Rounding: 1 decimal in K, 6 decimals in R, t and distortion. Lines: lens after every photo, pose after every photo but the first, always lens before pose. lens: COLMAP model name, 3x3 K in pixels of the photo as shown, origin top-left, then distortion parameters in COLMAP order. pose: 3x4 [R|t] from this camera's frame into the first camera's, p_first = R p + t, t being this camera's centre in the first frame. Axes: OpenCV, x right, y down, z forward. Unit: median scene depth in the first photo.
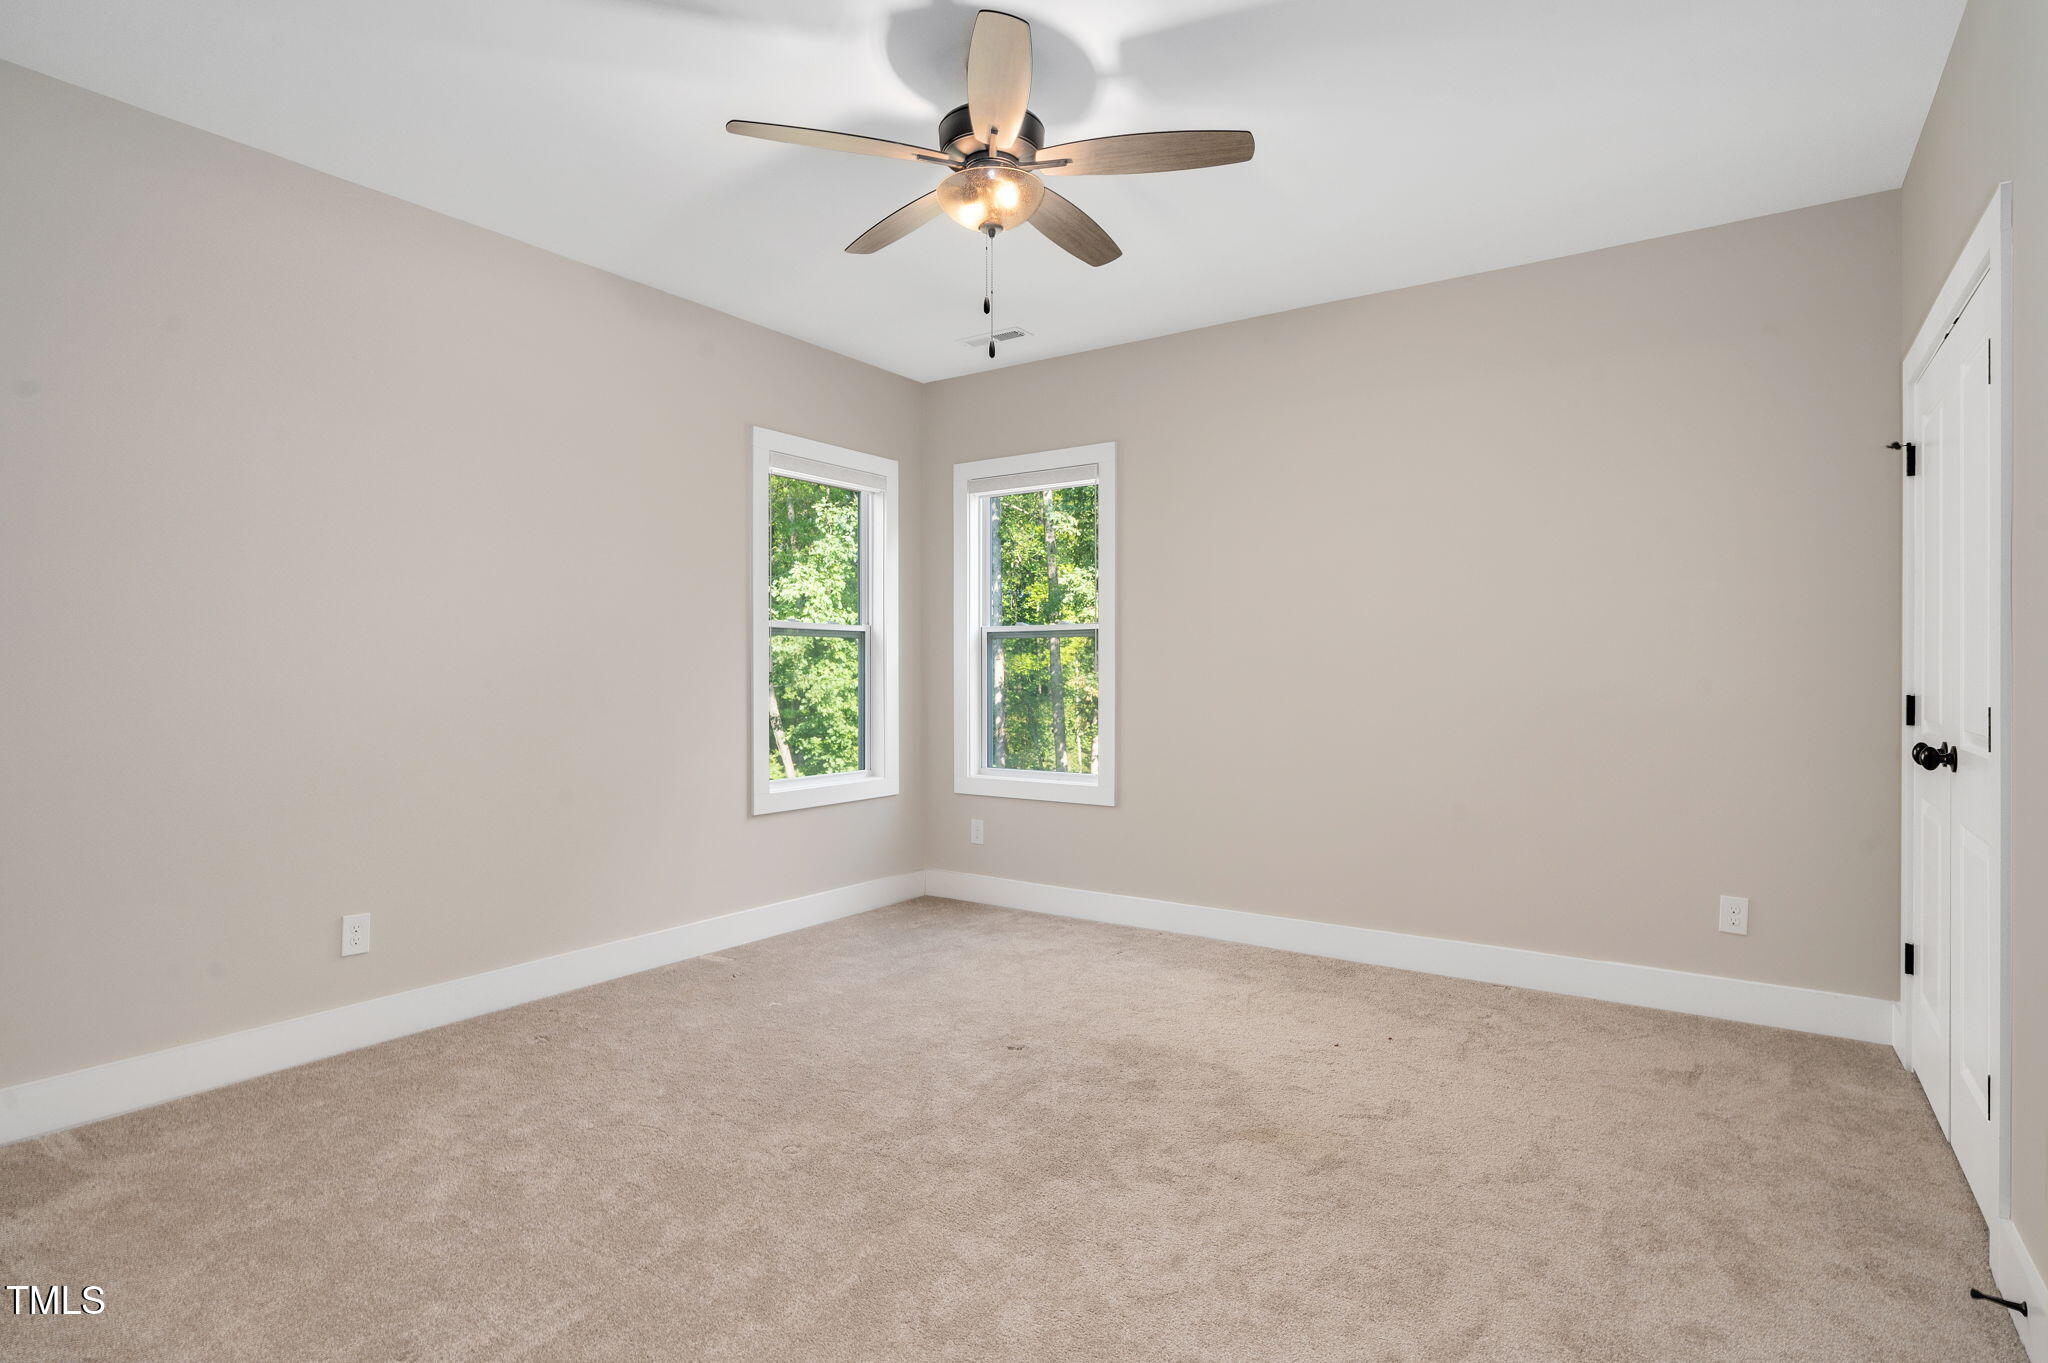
lens RADIAL K [[1045.0, 0, 1029.8], [0, 1045.0, 684.1], [0, 0, 1]] dist [0.001840, 0.000099]
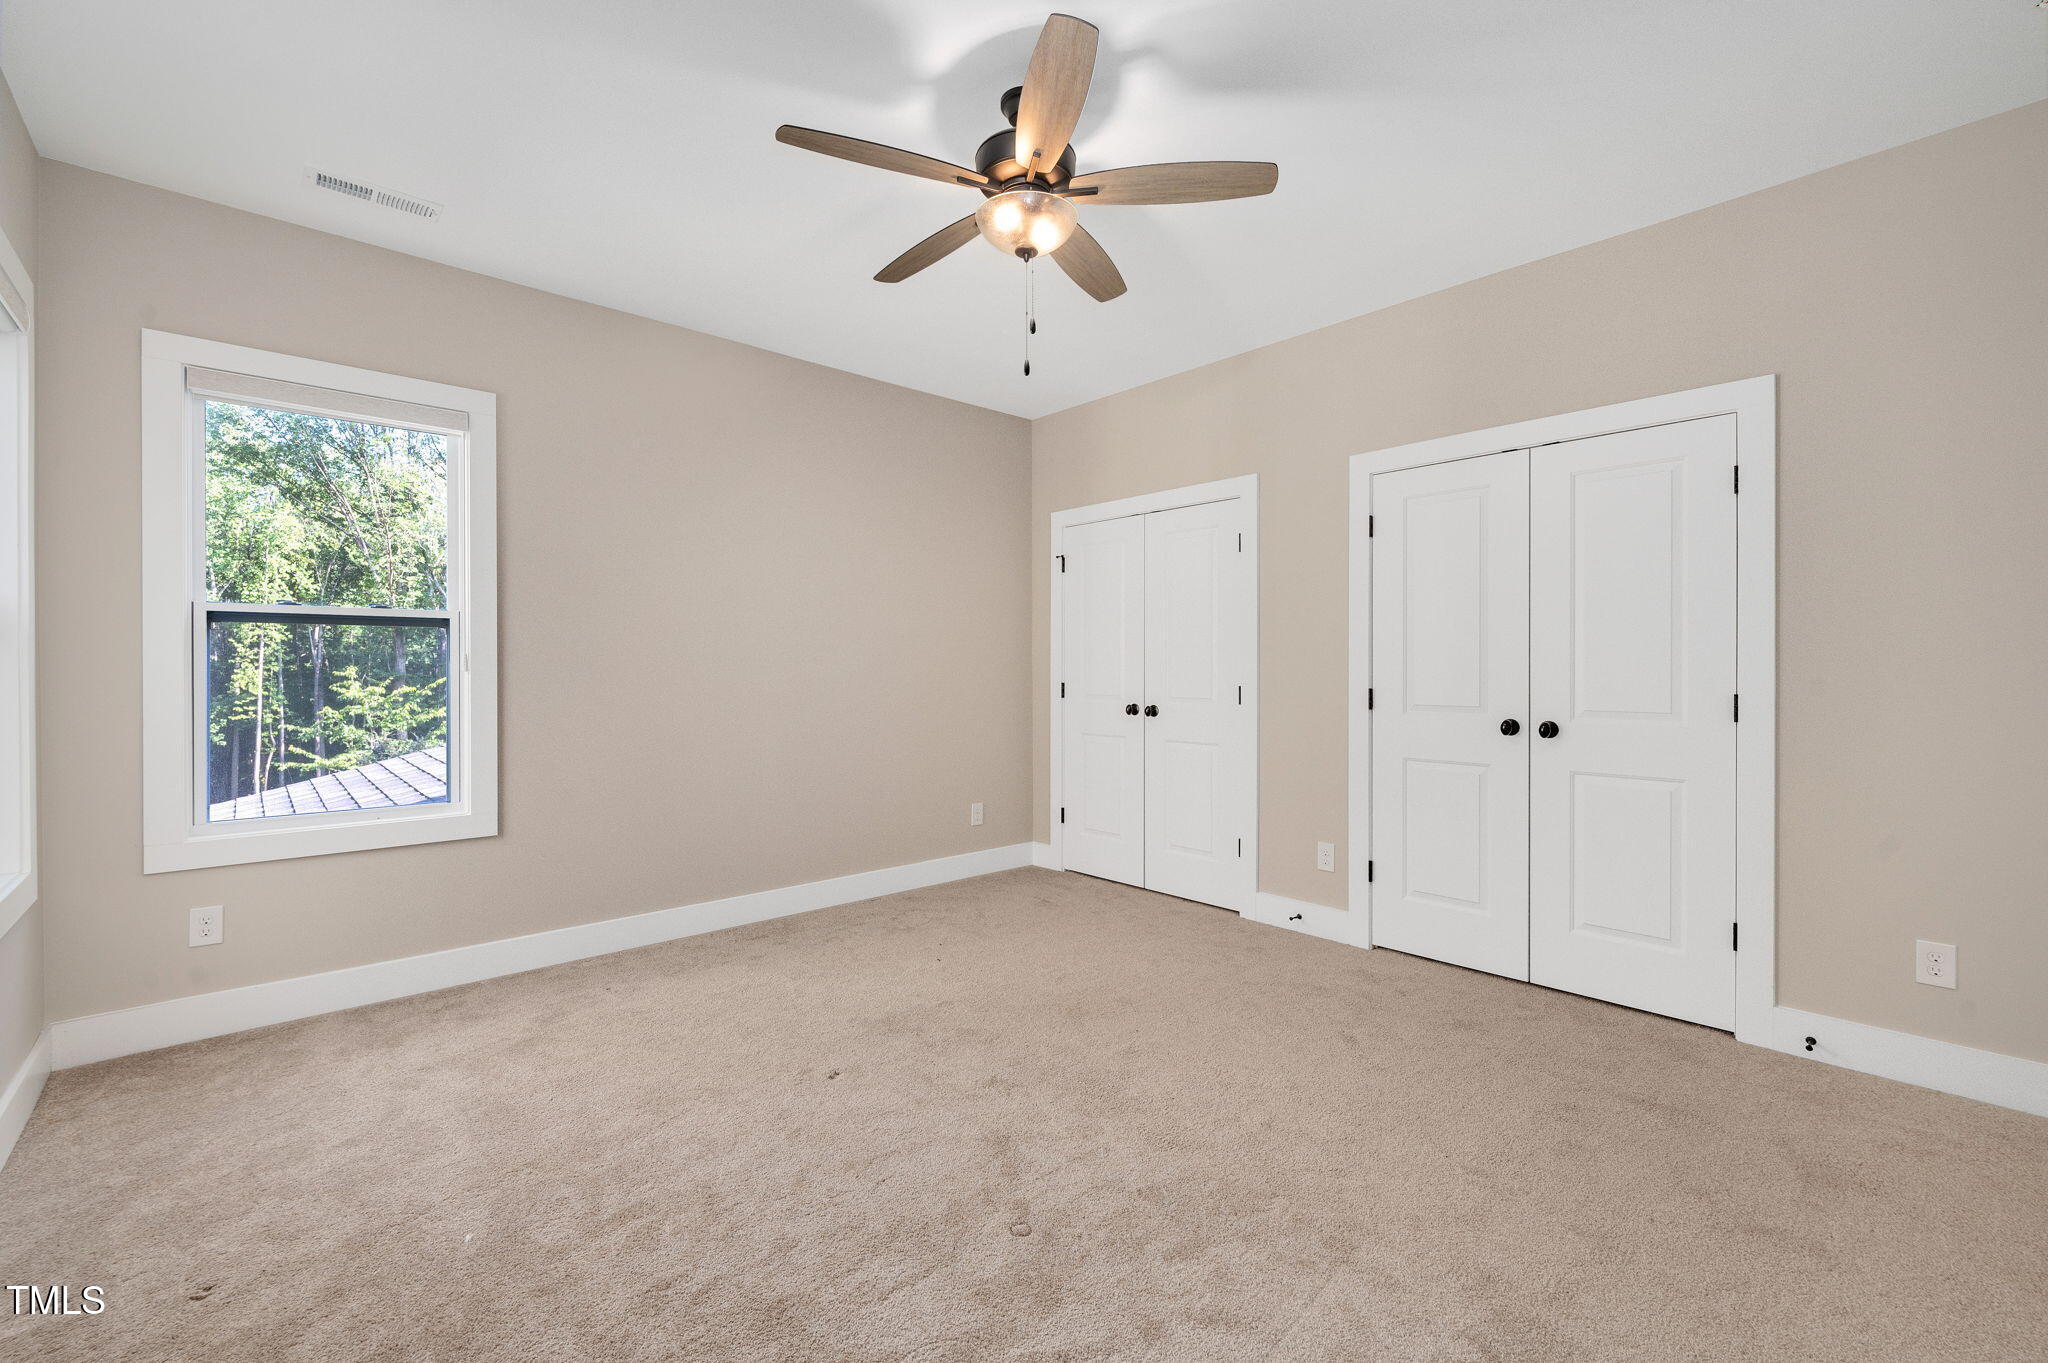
lens RADIAL K [[844.6, 0, 1034.4], [0, 844.6, 676.5], [0, 0, 1]] dist [-0.000113, -0.000120]
pose [[0.236675, -0.007619, 0.971559, -0.530252], [0.010996, 0.999926, 0.005163, -0.007867], [-0.971527, 0.009461, 0.236742, 0.486269]]
